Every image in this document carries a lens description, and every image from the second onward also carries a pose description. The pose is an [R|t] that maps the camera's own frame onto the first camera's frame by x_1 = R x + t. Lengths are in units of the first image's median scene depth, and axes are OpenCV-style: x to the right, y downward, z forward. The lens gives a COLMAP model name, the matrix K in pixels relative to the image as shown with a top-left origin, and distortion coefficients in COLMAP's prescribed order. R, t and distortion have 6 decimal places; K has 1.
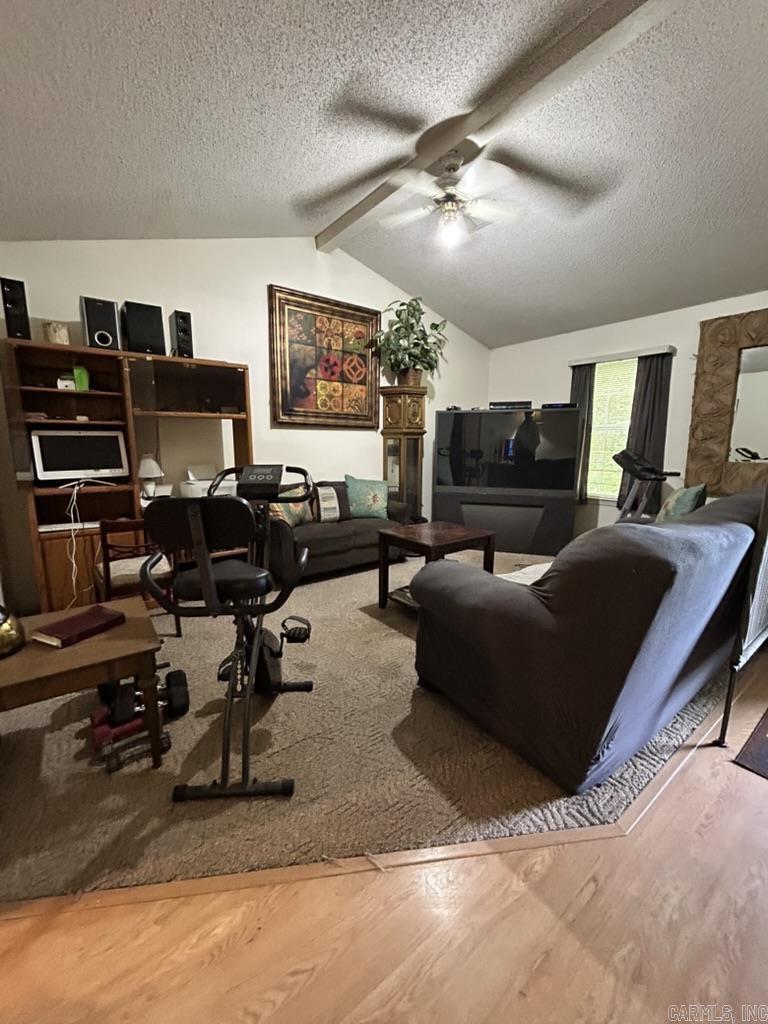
lens RADIAL K [[412.9, 0, 384.0], [0, 412.9, 512.0], [0, 0, 1]] dist [-0.000341, 0.000074]
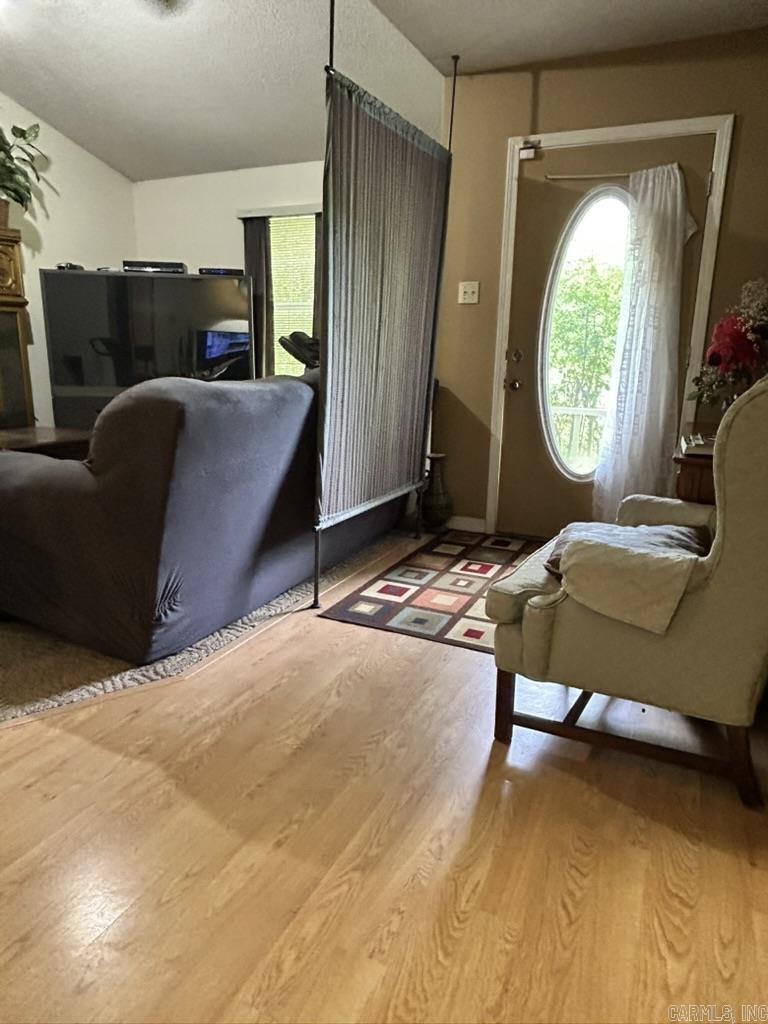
lens RADIAL K [[667.1, 0, 384.0], [0, 667.1, 512.0], [0, 0, 1]] dist [0.000677, -0.001151]
pose [[0.886227, -0.099954, 0.452340, 0.096768], [0.064192, 0.993522, 0.093773, 0.073926], [-0.458783, -0.054068, 0.886902, -0.207271]]
